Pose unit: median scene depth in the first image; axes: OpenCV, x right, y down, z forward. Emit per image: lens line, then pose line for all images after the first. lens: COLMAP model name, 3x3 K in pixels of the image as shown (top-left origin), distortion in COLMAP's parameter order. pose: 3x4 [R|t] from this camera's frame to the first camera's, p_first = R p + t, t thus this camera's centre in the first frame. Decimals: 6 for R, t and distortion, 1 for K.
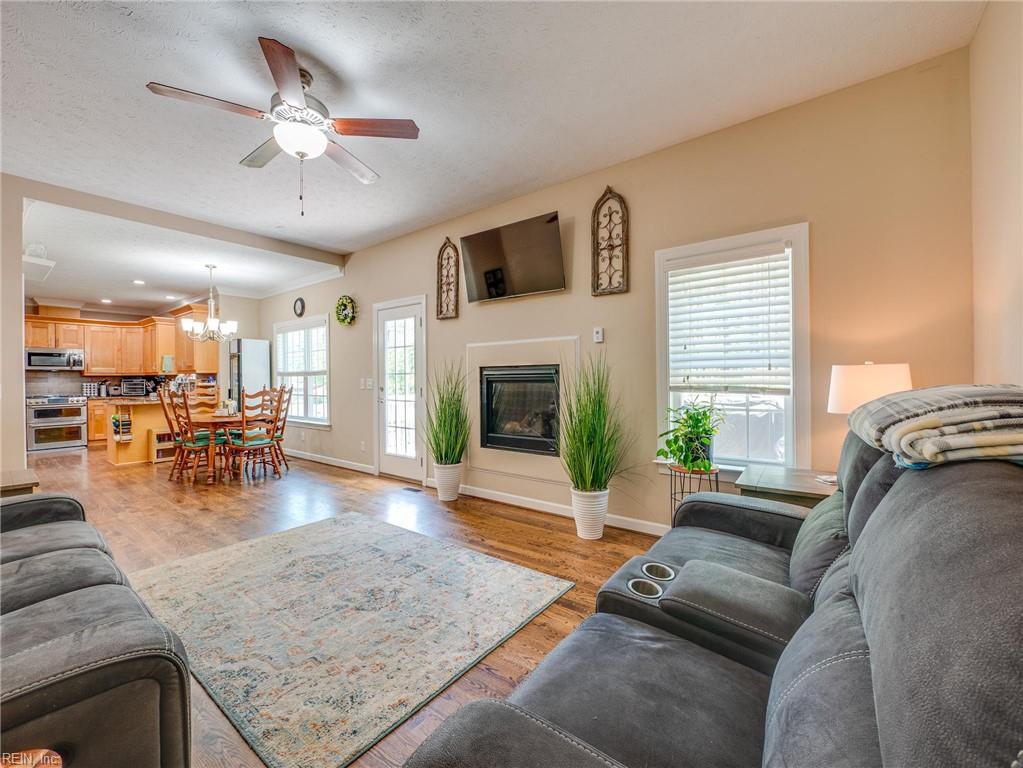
lens RADIAL K [[421.6, 0, 513.9], [0, 421.6, 381.3], [0, 0, 1]] dist [-0.006298, 0.000583]
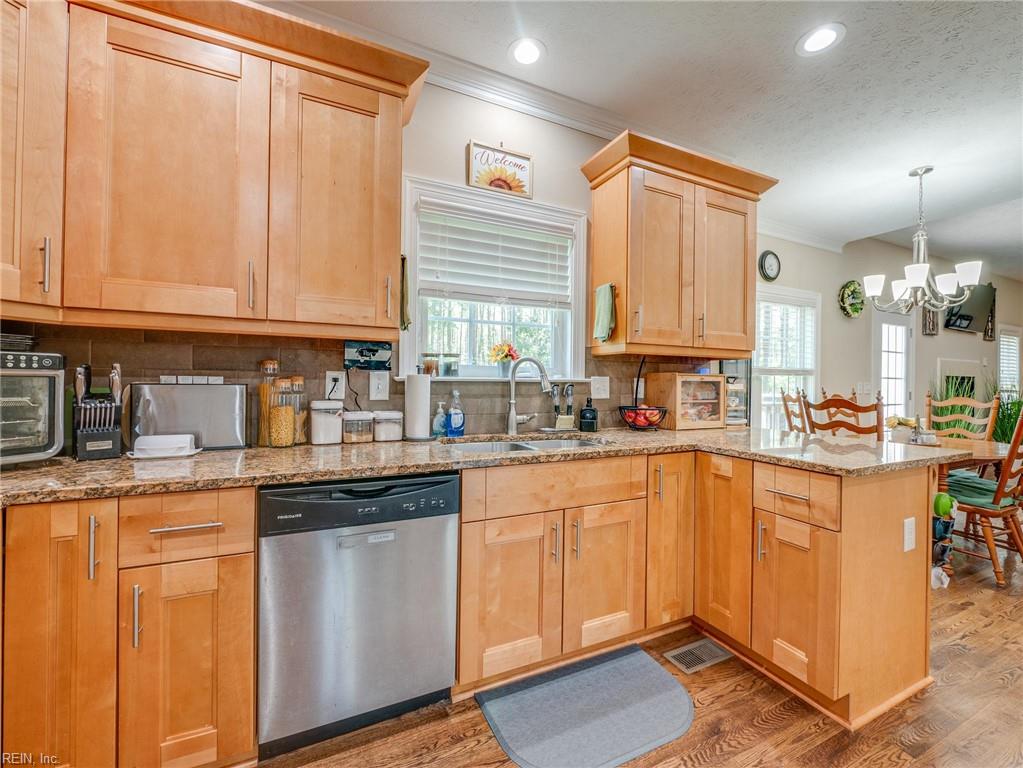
lens RADIAL K [[421.6, 0, 513.9], [0, 421.6, 381.3], [0, 0, 1]] dist [-0.006298, 0.000583]
pose [[0.461731, 0.013553, 0.886916, -1.889762], [-0.010642, 0.999896, -0.009739, 0.011288], [-0.886956, -0.004942, 0.461828, 1.593827]]
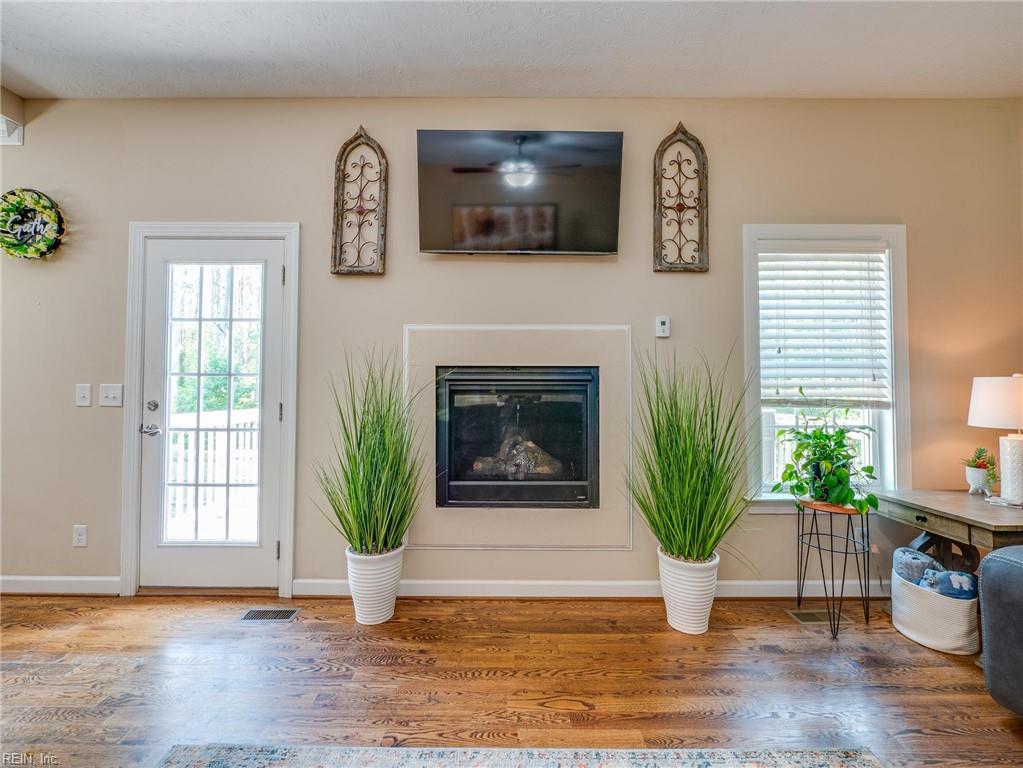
lens RADIAL K [[421.6, 0, 513.9], [0, 421.6, 381.3], [0, 0, 1]] dist [-0.006298, 0.000583]
pose [[0.797587, 0.023554, 0.602743, -0.340469], [-0.006116, 0.999502, -0.030965, 0.003656], [-0.603173, 0.021011, 0.797334, 0.478990]]
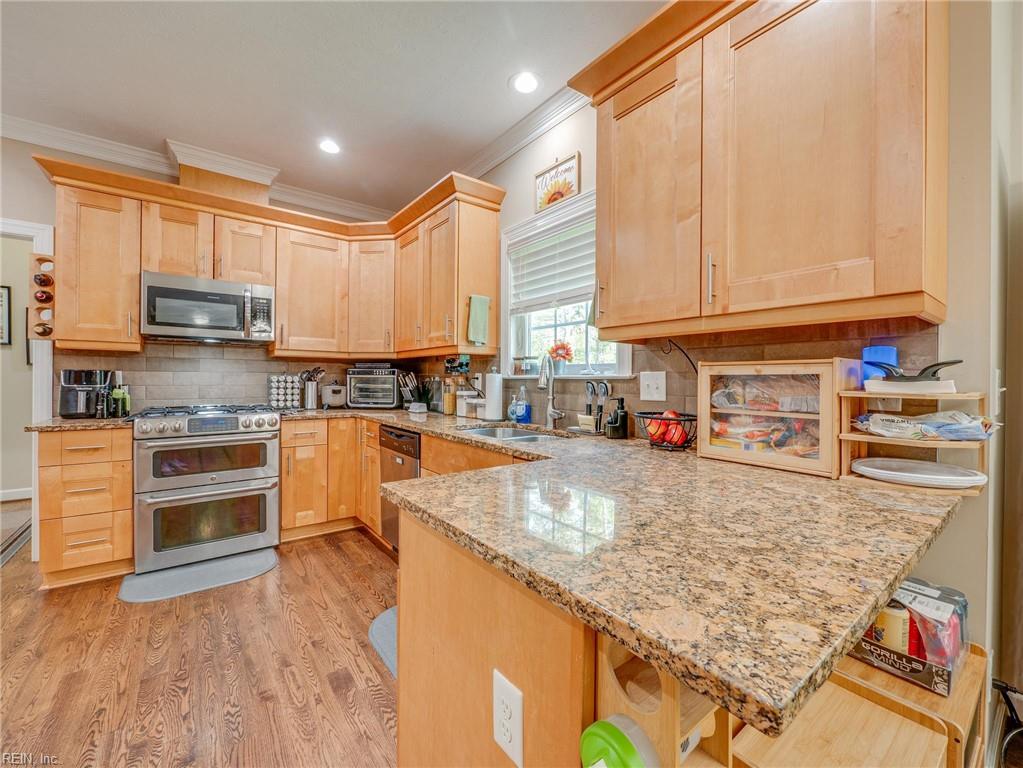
lens RADIAL K [[421.6, 0, 513.9], [0, 421.6, 381.3], [0, 0, 1]] dist [-0.006298, 0.000583]
pose [[0.965082, 0.017215, -0.261381, -1.342243], [-0.017463, 0.999847, 0.001373, 0.010229], [0.261365, 0.003240, 0.965235, 1.291353]]
